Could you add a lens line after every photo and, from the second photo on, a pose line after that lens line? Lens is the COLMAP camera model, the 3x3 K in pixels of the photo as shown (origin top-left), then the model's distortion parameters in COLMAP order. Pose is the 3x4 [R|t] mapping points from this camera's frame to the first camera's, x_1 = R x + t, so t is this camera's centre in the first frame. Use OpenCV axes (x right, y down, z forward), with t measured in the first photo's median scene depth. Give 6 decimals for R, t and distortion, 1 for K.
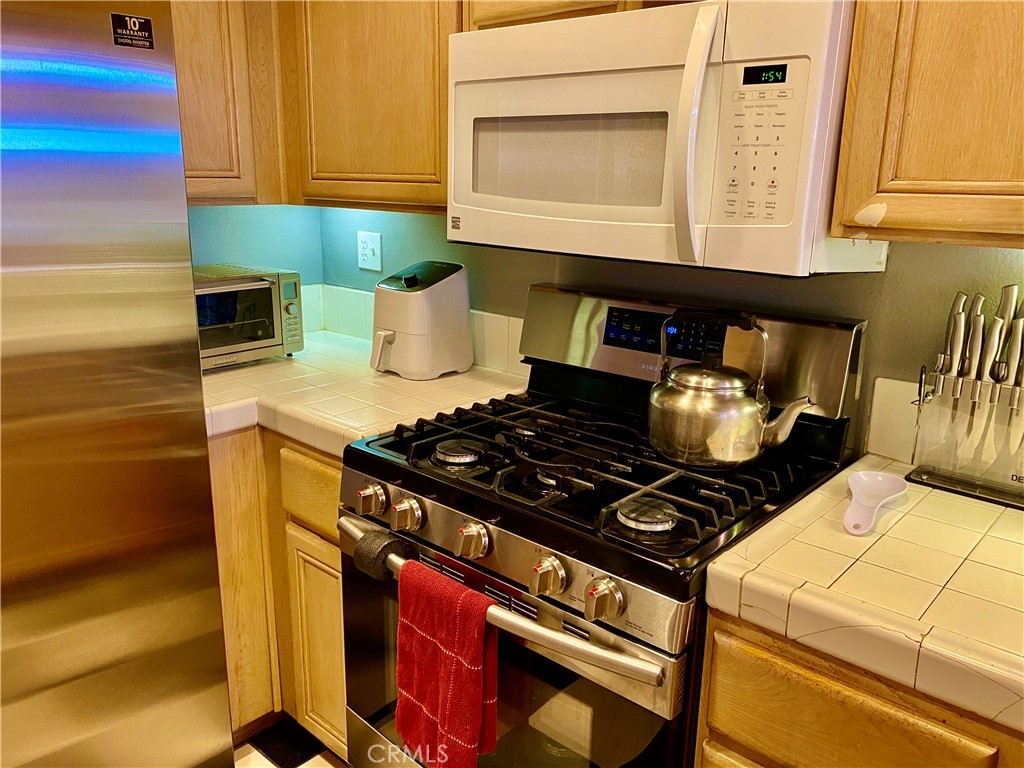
lens RADIAL K [[790.9, 0, 510.0], [0, 790.9, 376.5], [0, 0, 1]] dist [-0.001918, -0.000051]
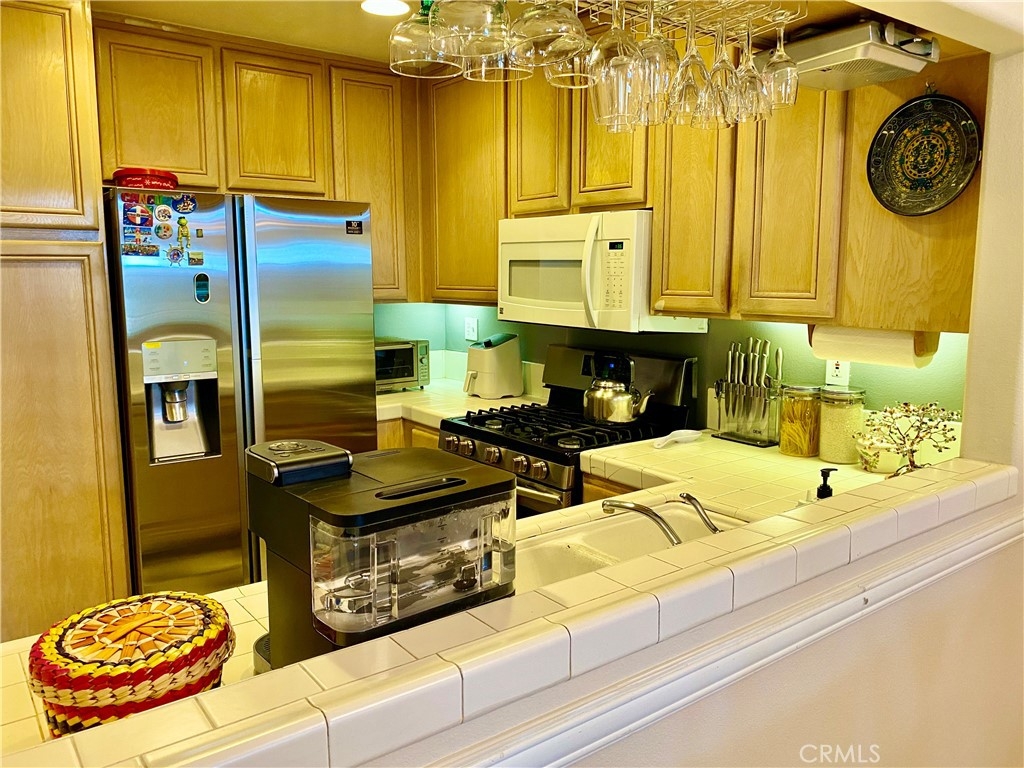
lens RADIAL K [[782.4, 0, 512.2], [0, 782.4, 377.8], [0, 0, 1]] dist [0.082366, -0.134973]
pose [[0.983020, 0.008347, -0.183309, 0.353042], [-0.029180, 0.993364, -0.111249, 0.209411], [0.181164, 0.114709, 0.976740, -0.986753]]
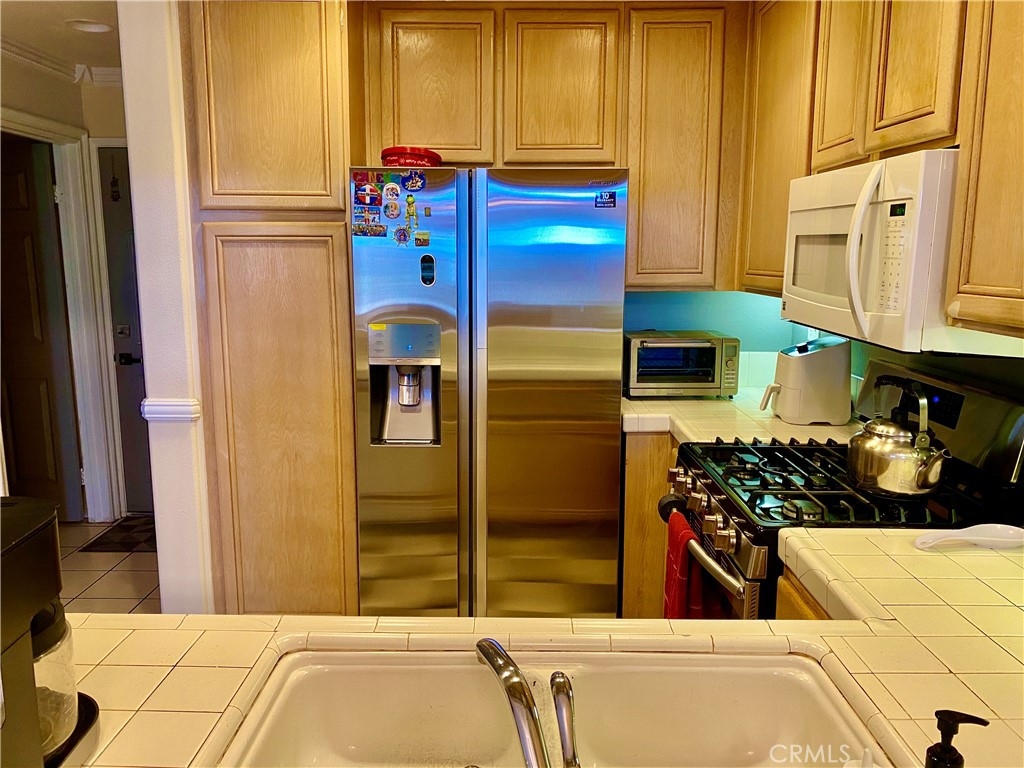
lens RADIAL K [[782.4, 0, 512.2], [0, 782.4, 377.8], [0, 0, 1]] dist [0.082366, -0.134973]
pose [[0.668518, 0.103914, -0.736400, 0.743163], [-0.176125, 0.984143, -0.021017, 0.054527], [0.722539, 0.143749, 0.676220, -0.337233]]
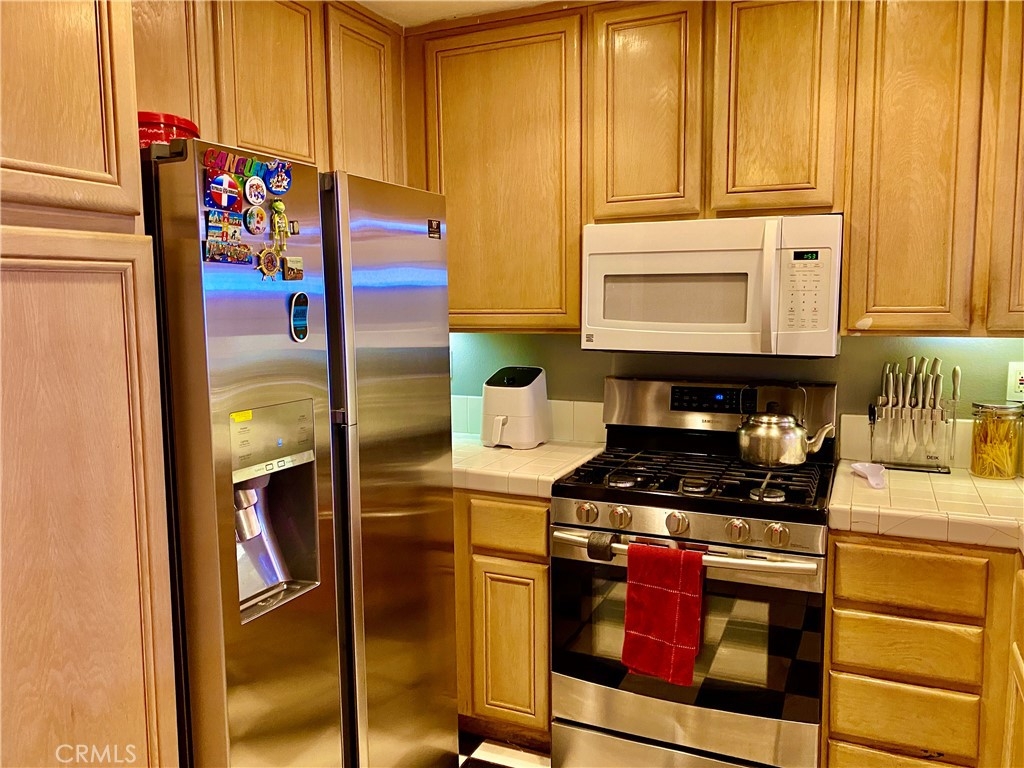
lens RADIAL K [[780.7, 0, 506.9], [0, 780.7, 378.9], [0, 0, 1]] dist [0.004431, -0.006080]
pose [[0.955369, -0.056553, 0.289952, -0.759332], [0.096413, 0.987451, -0.125078, 0.070957], [-0.279240, 0.147451, 0.948833, -0.459209]]
